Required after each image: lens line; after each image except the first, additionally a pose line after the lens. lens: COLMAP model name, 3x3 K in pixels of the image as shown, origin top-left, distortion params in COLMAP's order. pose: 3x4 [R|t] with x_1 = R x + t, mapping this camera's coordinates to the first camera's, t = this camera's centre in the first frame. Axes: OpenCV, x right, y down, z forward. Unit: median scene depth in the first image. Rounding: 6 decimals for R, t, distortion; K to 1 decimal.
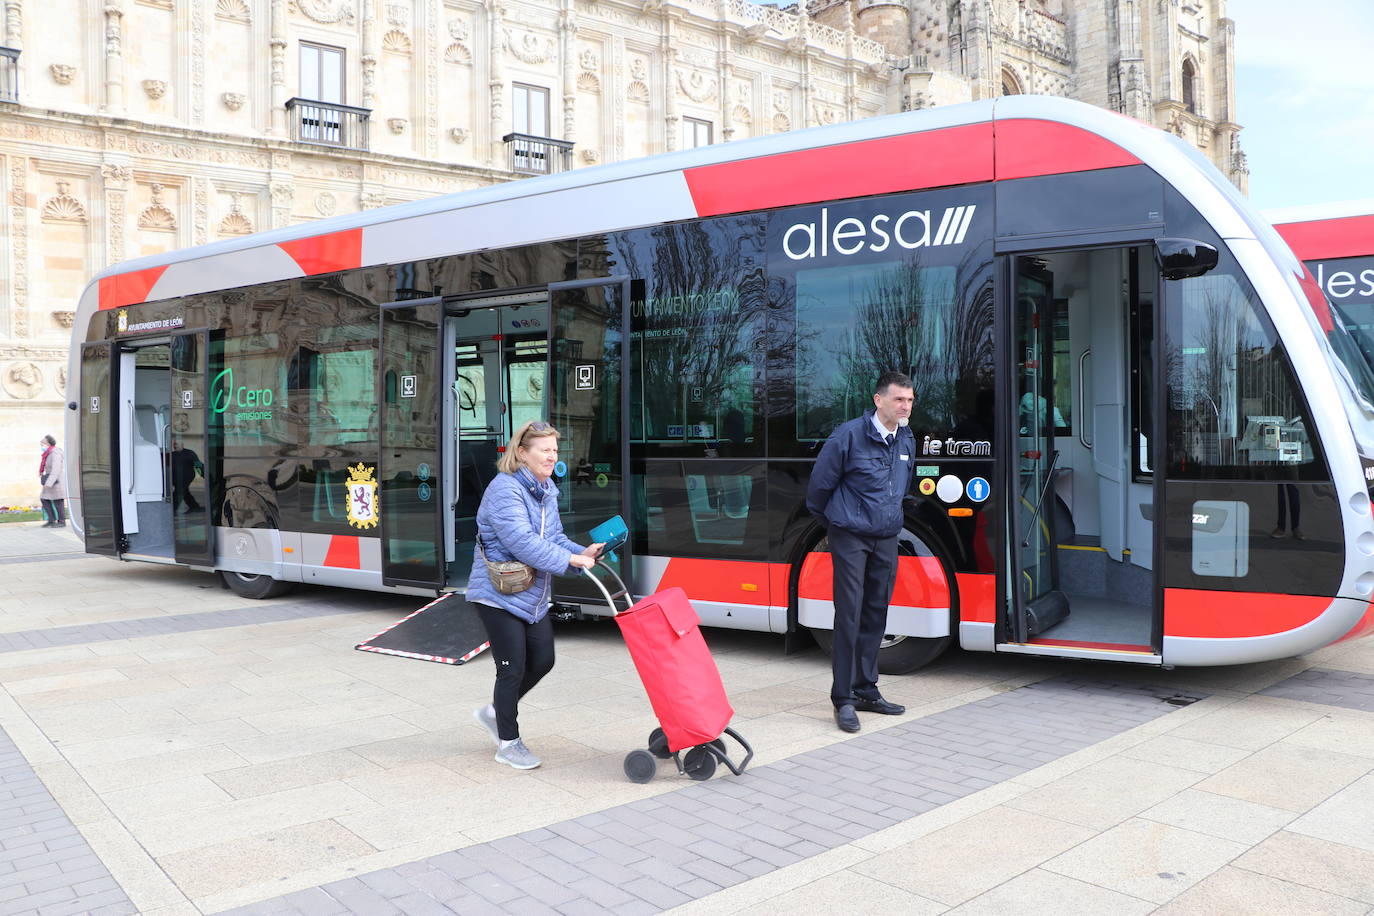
lens RADIAL K [[1136.8, 0, 660.7], [0, 1136.8, 437.0], [0, 0, 1]] dist [-0.180421, 0.138669]
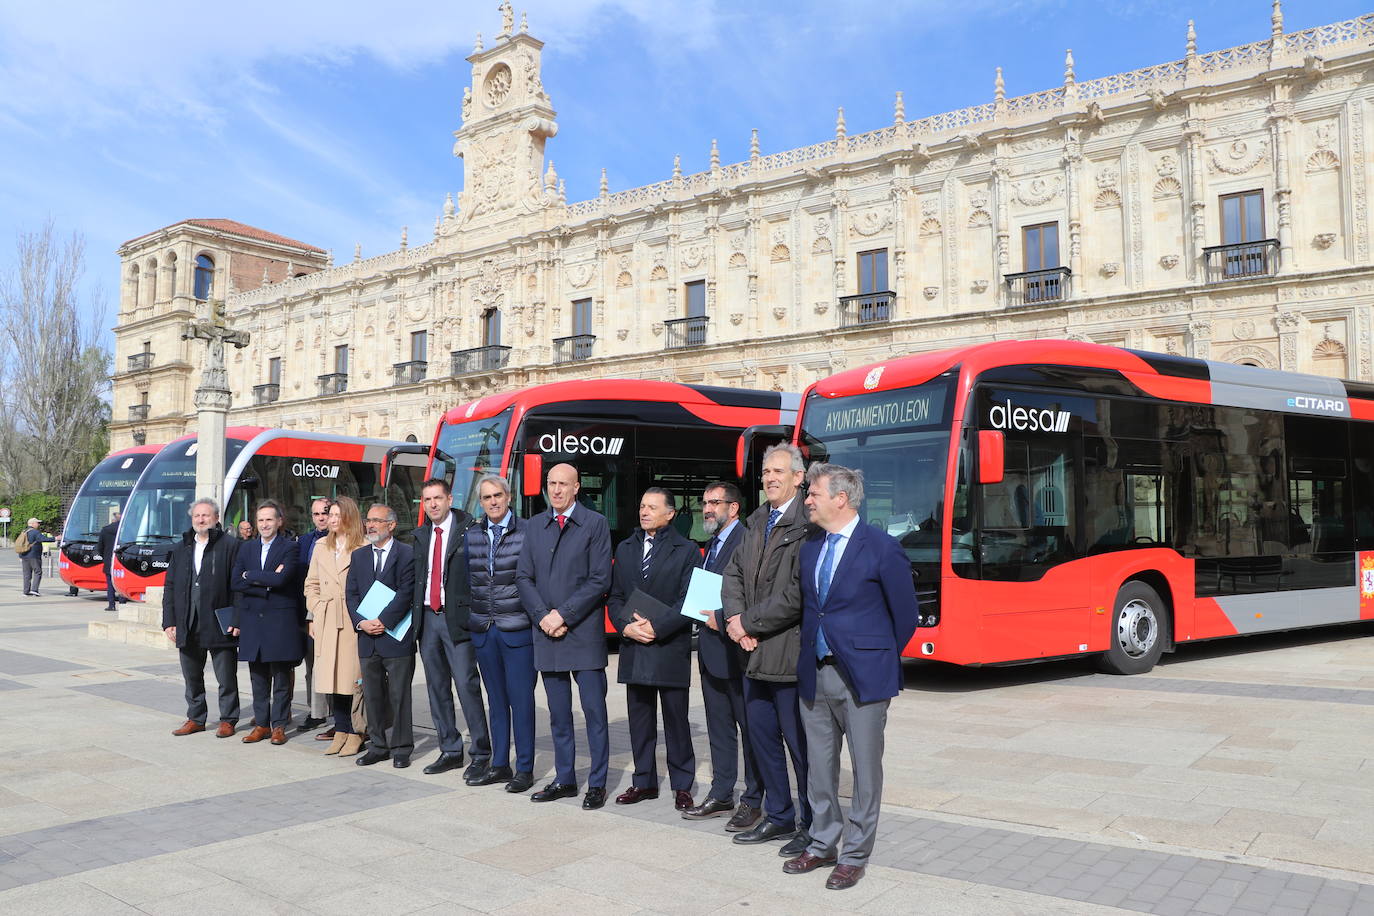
lens RADIAL K [[1120.6, 0, 647.3], [0, 1120.6, 462.9], [0, 0, 1]] dist [-0.182140, 0.116191]
pose [[0.188885, -0.047481, -0.980851, 1.073689], [-0.015569, 0.998560, -0.051337, -0.010661], [0.981876, 0.024968, 0.187874, 0.490008]]
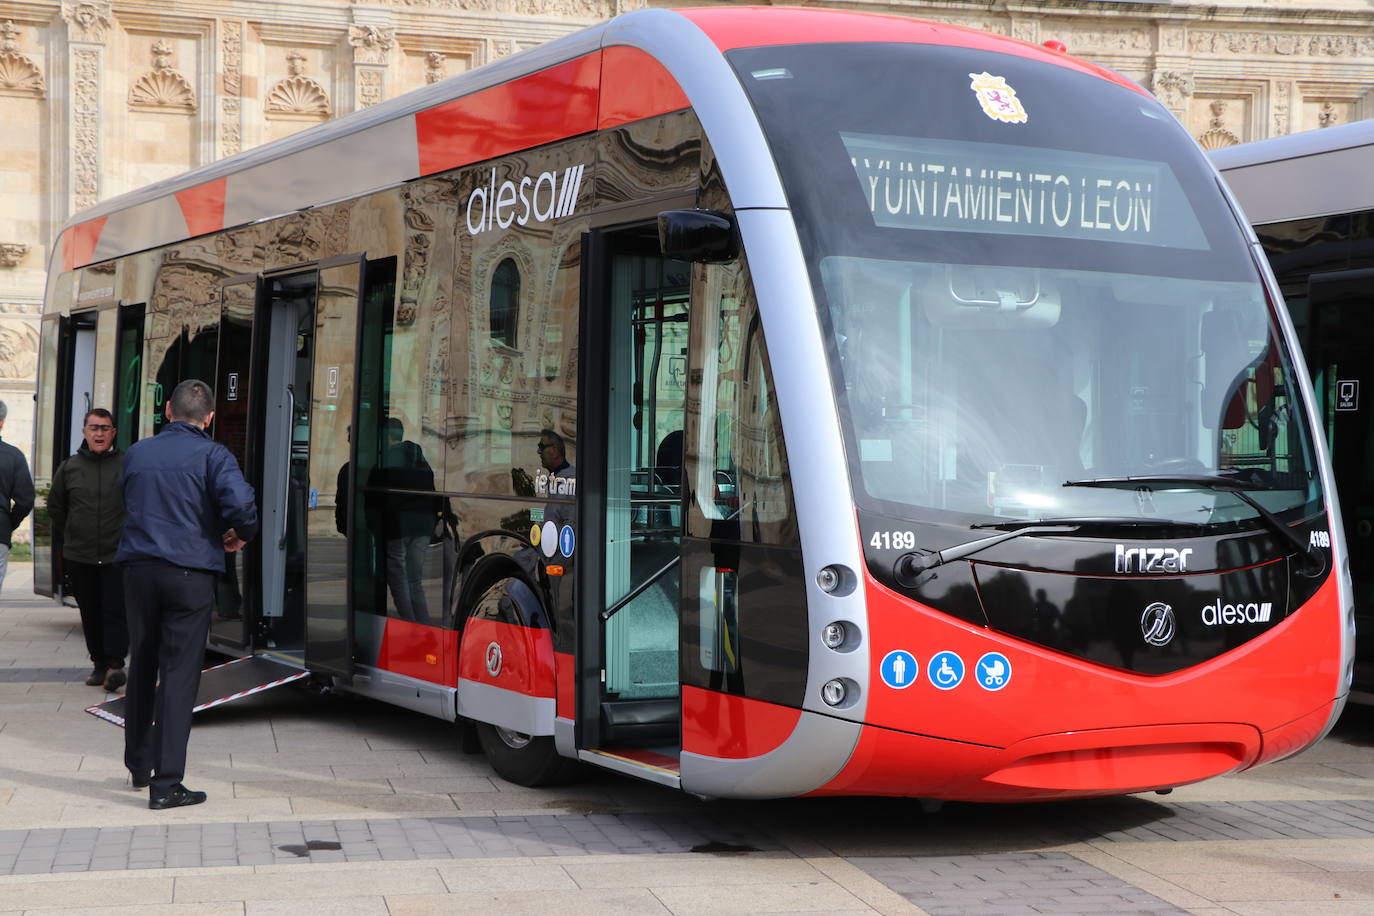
lens RADIAL K [[2171.4, 0, 680.8], [0, 2171.4, 451.8], [0, 0, 1]] dist [0.070926, 0.000000]
pose [[0.887715, 0.030478, -0.459384, 0.253125], [-0.032605, 0.999463, 0.003304, -0.005152], [0.459238, 0.012045, 0.888232, -0.067199]]
